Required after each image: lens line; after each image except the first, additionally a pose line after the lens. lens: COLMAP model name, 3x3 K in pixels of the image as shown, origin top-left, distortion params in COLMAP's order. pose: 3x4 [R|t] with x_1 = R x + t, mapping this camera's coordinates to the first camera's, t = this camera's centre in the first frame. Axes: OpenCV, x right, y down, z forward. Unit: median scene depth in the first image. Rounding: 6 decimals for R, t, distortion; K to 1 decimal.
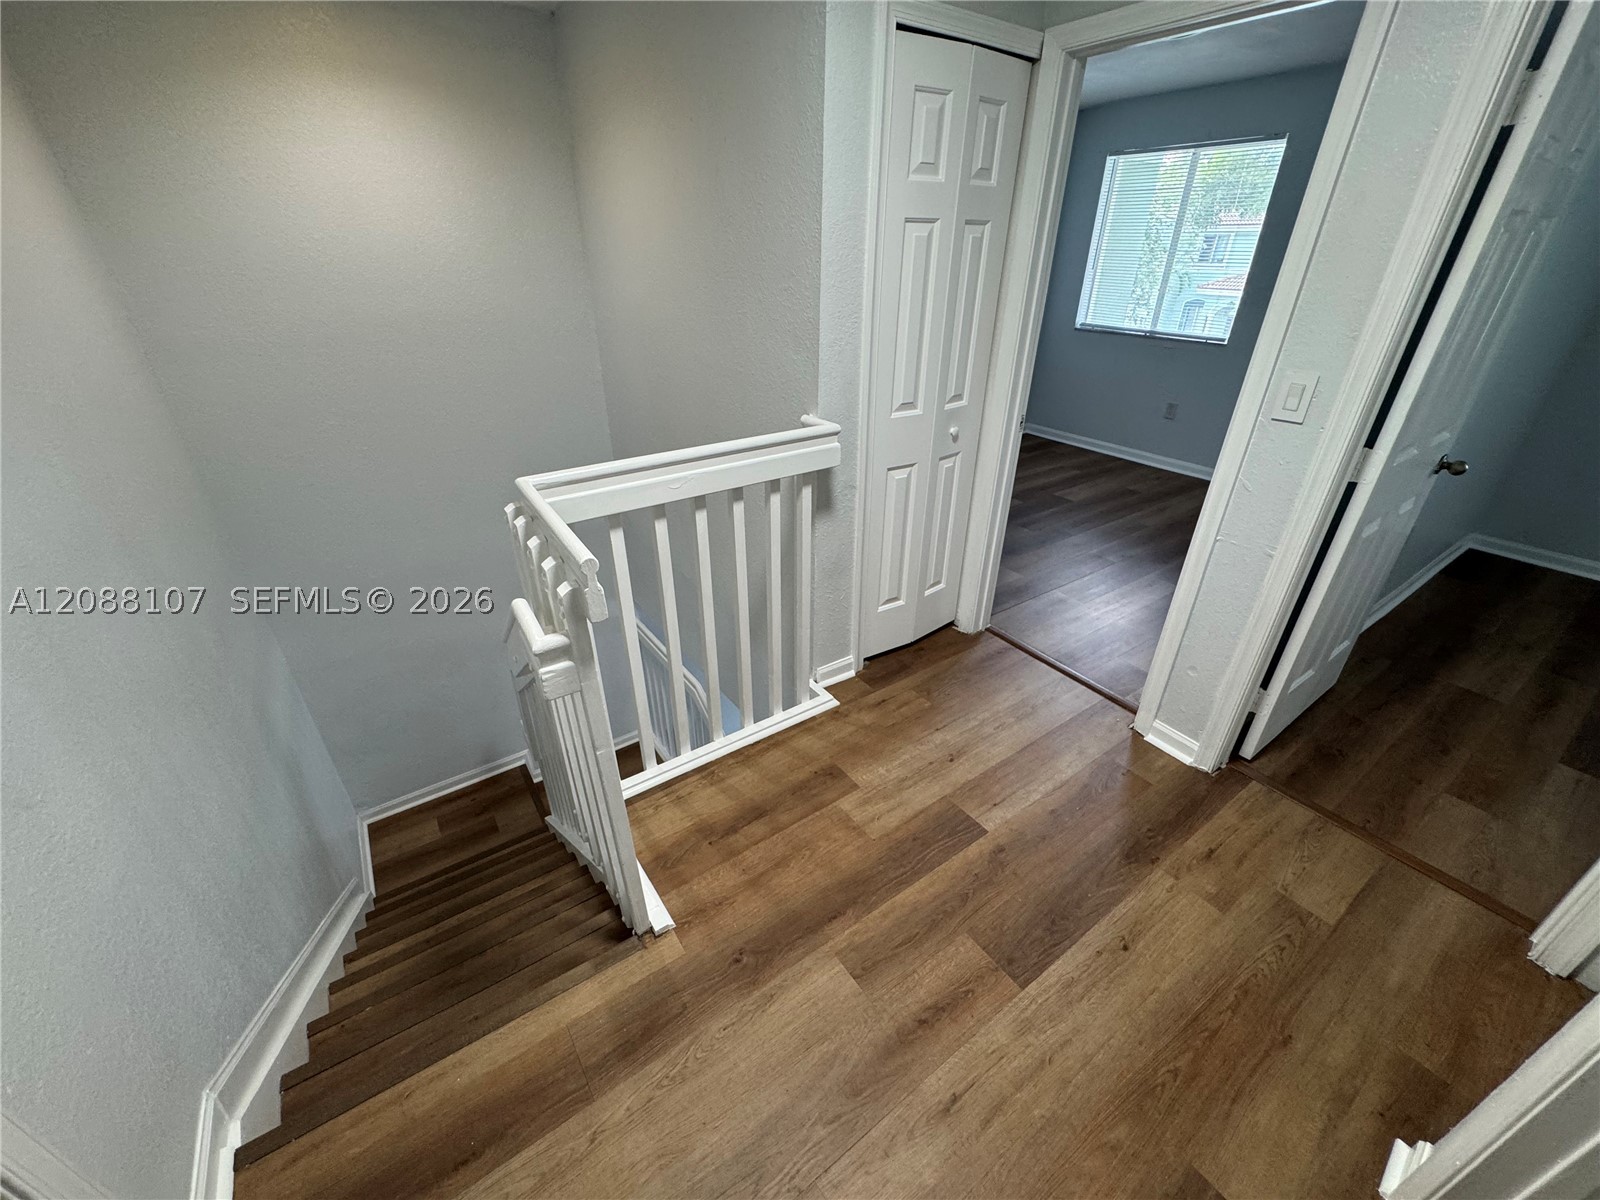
lens RADIAL K [[641.6, 0, 802.3], [0, 641.6, 601.2], [0, 0, 1]] dist [-0.013699, -0.000098]
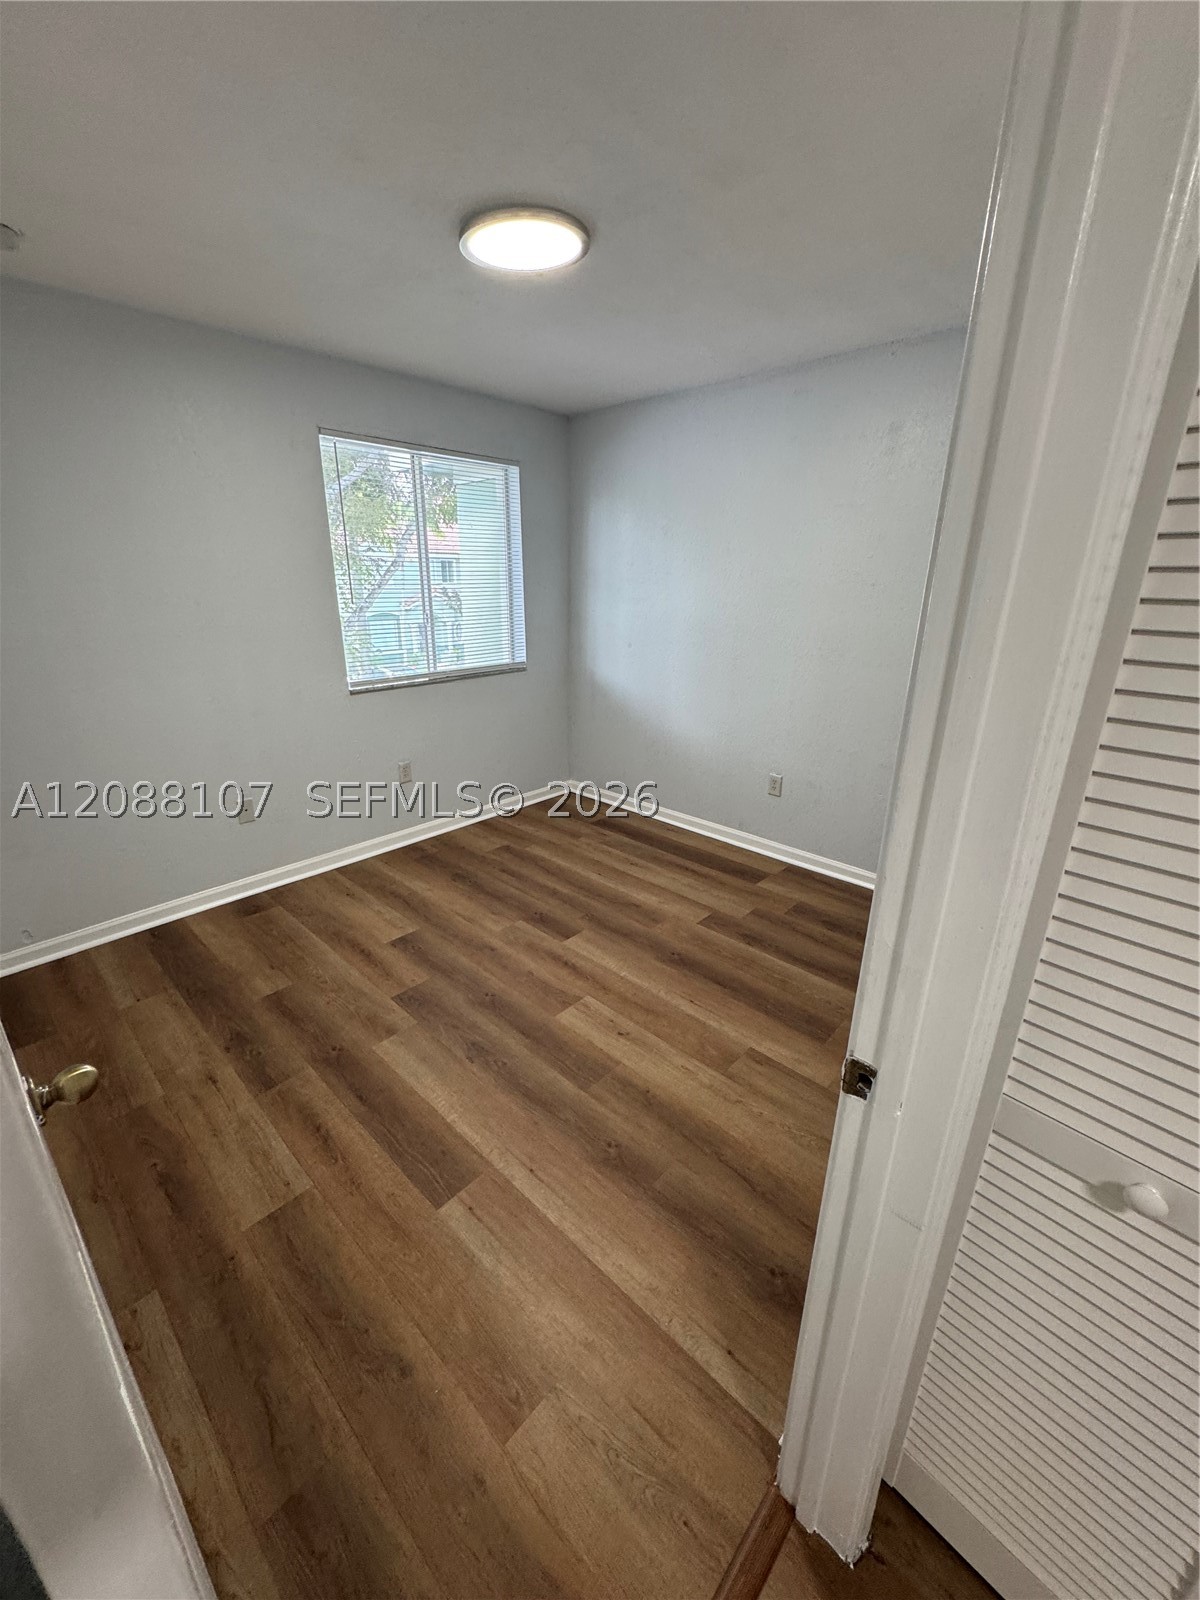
lens RADIAL K [[641.6, 0, 600.5], [0, 641.6, 803.9], [0, 0, 1]] dist [-0.013699, -0.000098]
pose [[0.194283, 0.317044, -0.928298, 1.437258], [-0.478294, 0.856834, 0.192535, -0.469208], [0.856440, 0.406593, 0.318109, 0.910314]]
